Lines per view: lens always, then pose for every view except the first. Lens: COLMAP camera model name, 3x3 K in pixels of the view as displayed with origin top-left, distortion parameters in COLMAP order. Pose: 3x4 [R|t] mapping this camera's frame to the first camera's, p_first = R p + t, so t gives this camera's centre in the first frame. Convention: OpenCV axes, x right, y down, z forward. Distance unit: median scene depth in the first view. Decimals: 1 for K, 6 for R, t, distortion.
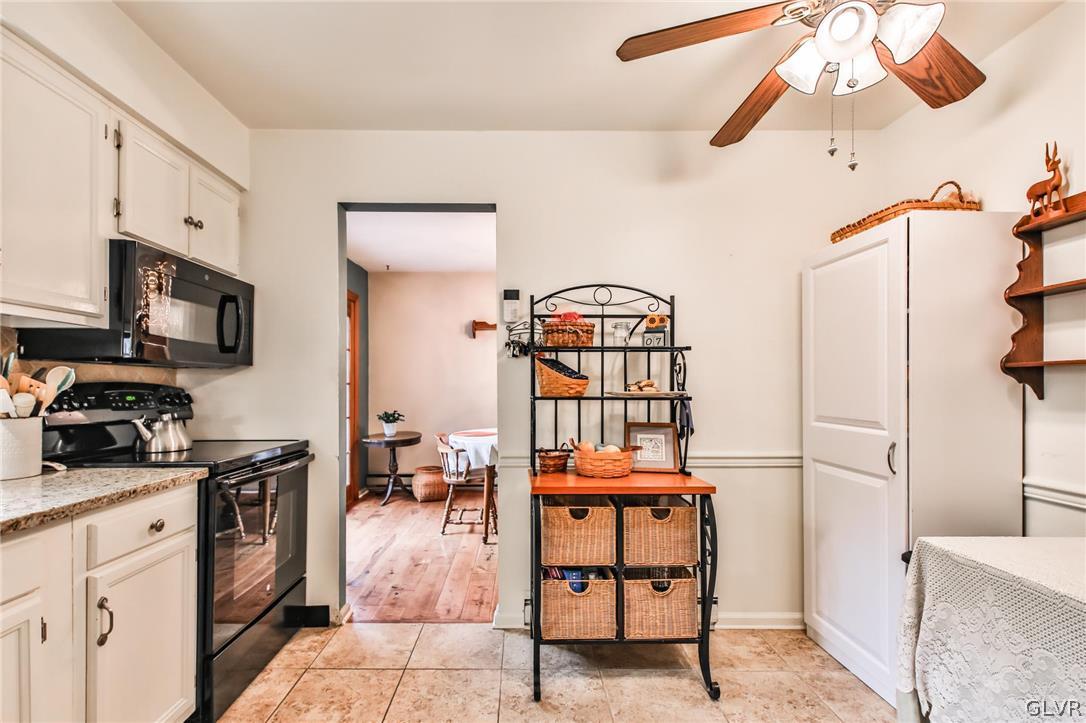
lens RADIAL K [[499.3, 0, 518.2], [0, 499.3, 384.7], [0, 0, 1]] dist [0.013580, -0.000141]
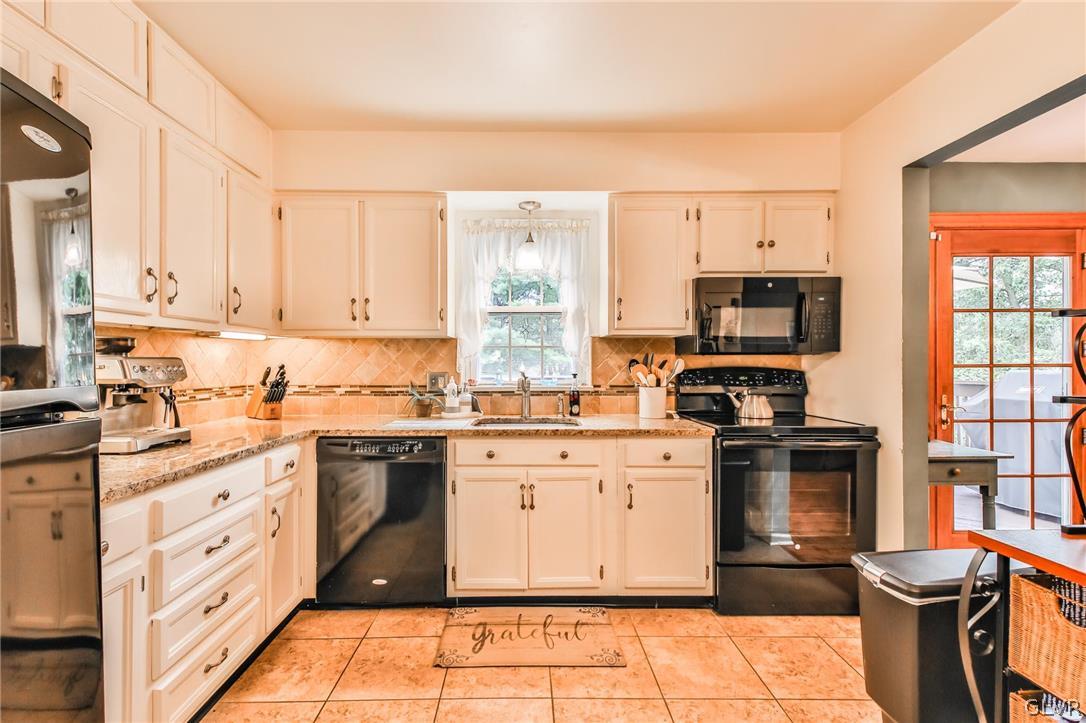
lens RADIAL K [[489.3, 0, 528.9], [0, 489.3, 365.9], [0, 0, 1]] dist [0.024600, -0.010504]
pose [[0.007988, 0.005911, -0.999951, 0.636763], [0.006543, 0.999961, 0.005963, -0.020825], [0.999947, -0.006590, 0.007949, 0.387344]]
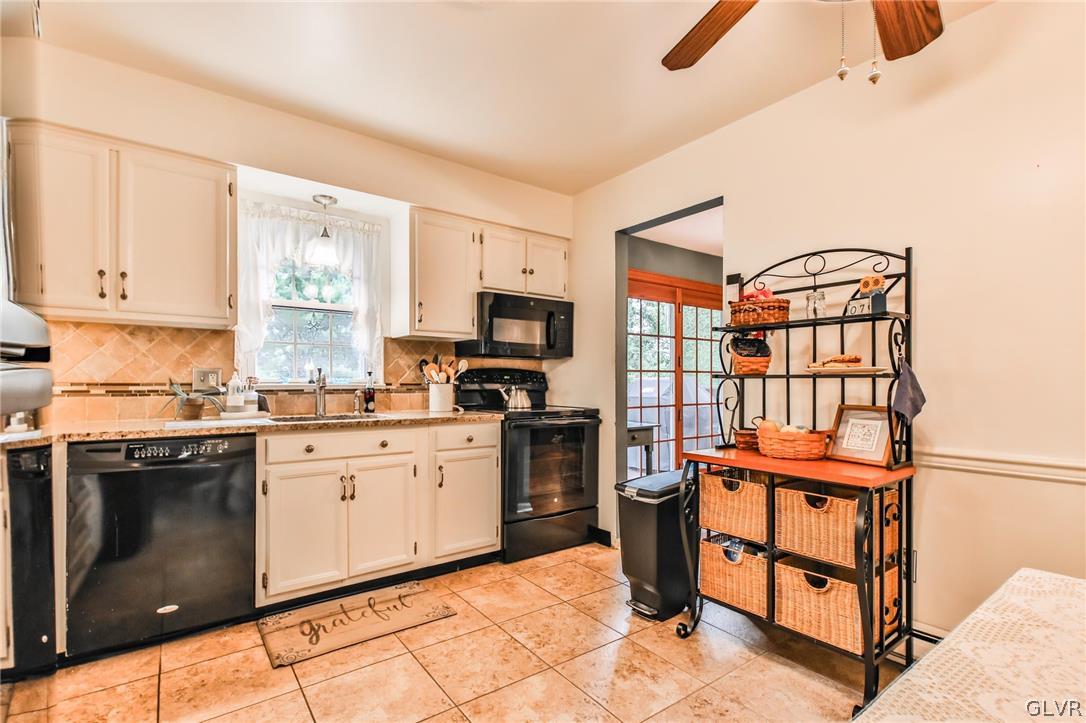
lens RADIAL K [[492.7, 0, 523.4], [0, 492.7, 381.7], [0, 0, 1]] dist [0.011360, -0.000310]
pose [[0.577602, 0.002754, -0.816314, 0.691107], [0.000581, 0.999993, 0.003785, 0.036549], [0.816319, -0.002660, 0.577596, 0.050059]]
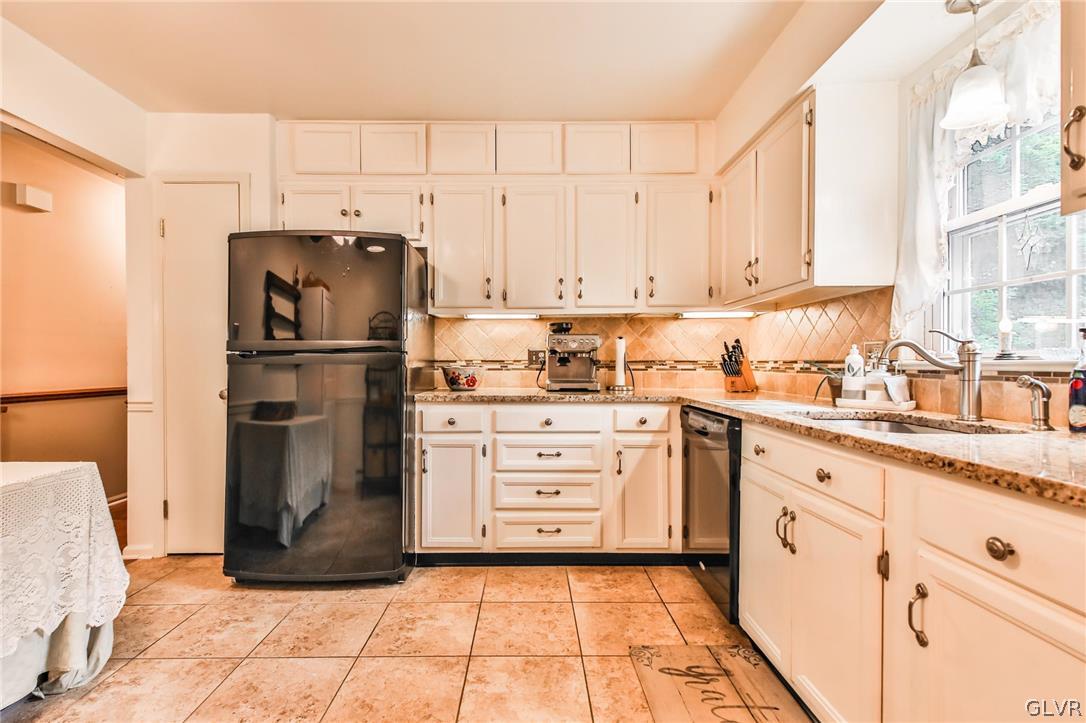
lens RADIAL K [[489.3, 0, 528.9], [0, 489.3, 365.9], [0, 0, 1]] dist [0.024600, -0.010504]
pose [[-0.999990, -0.000513, -0.004386, -0.140396], [-0.000511, 1.000000, -0.000388, 0.057155], [0.004386, -0.000385, -0.999990, 1.112769]]
